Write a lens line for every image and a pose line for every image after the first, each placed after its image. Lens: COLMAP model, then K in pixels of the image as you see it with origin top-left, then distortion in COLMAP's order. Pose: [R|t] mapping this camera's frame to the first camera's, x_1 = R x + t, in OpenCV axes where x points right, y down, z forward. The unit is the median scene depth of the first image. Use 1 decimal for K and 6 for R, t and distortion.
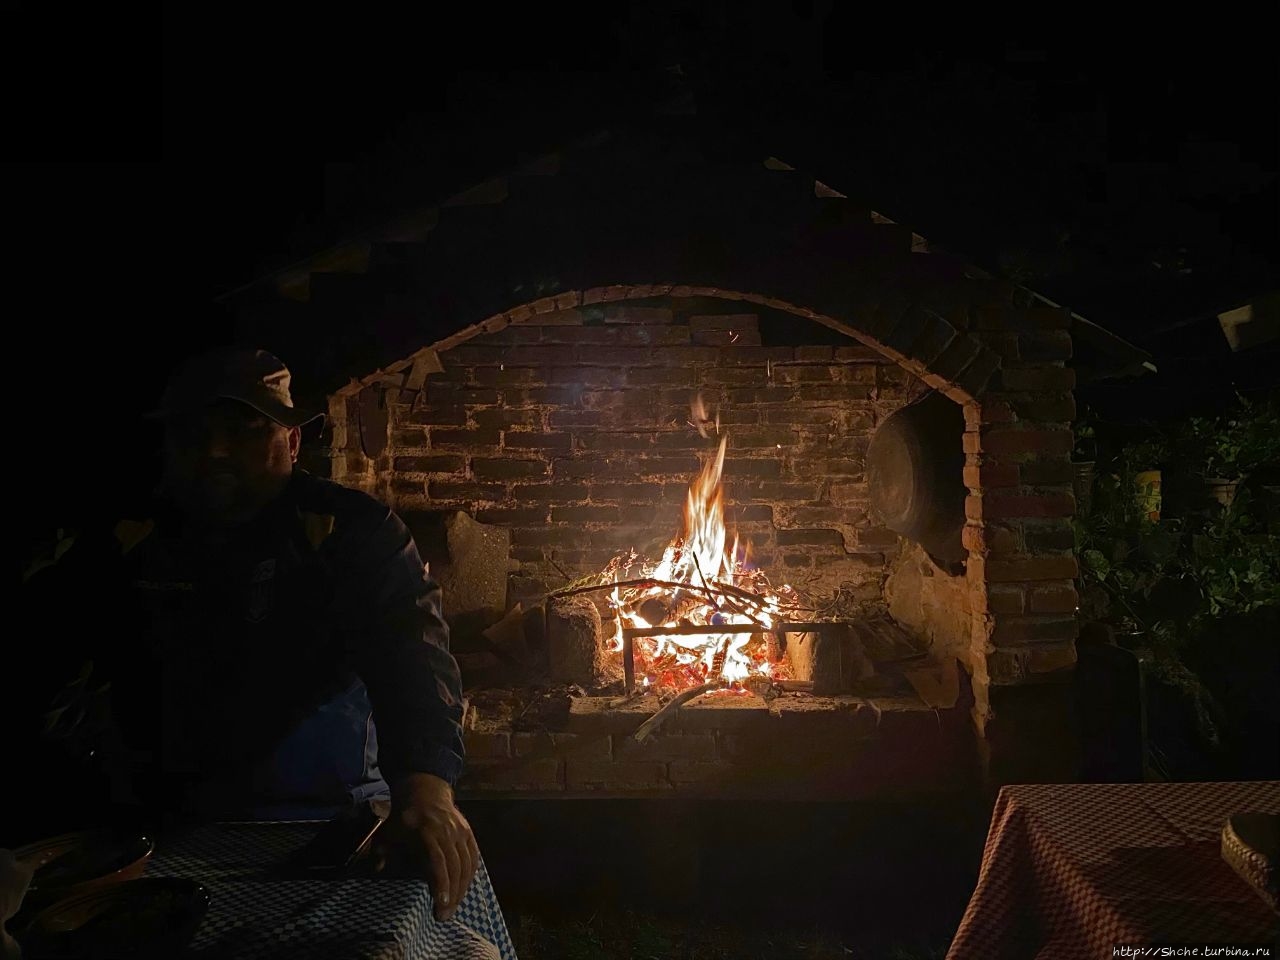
lens RADIAL K [[1007.9, 0, 640.3], [0, 1007.9, 481.2], [0, 0, 1]] dist [0.007035, 0.000178]
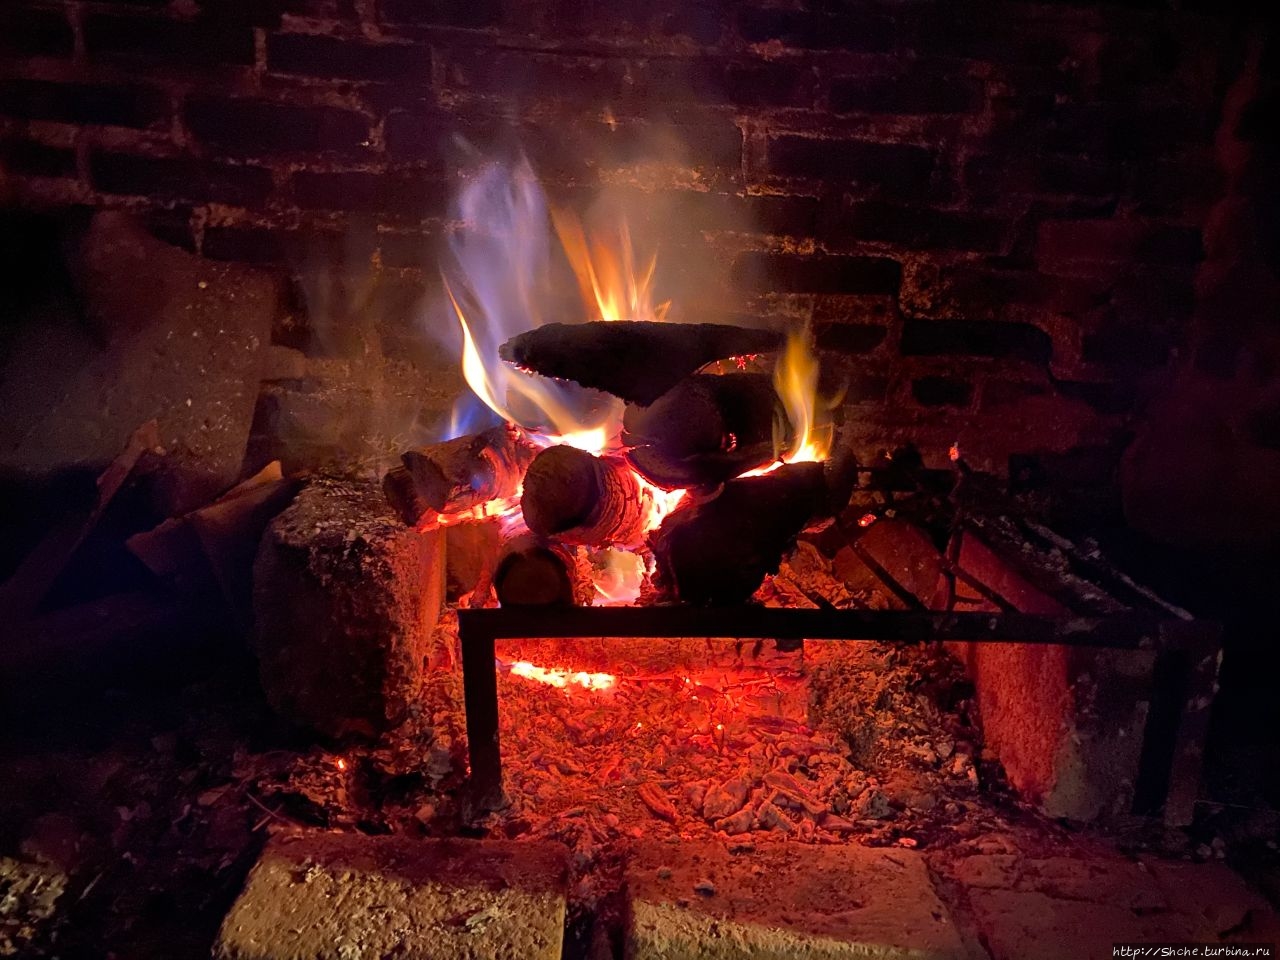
lens RADIAL K [[970.4, 0, 639.5], [0, 970.4, 479.0], [0, 0, 1]] dist [0.043871, 0.004199]
pose [[0.998253, 0.059075, -0.001323, 0.025851], [-0.057667, 0.978857, 0.196247, 0.040373], [0.012889, -0.195828, 0.980554, 0.574714]]
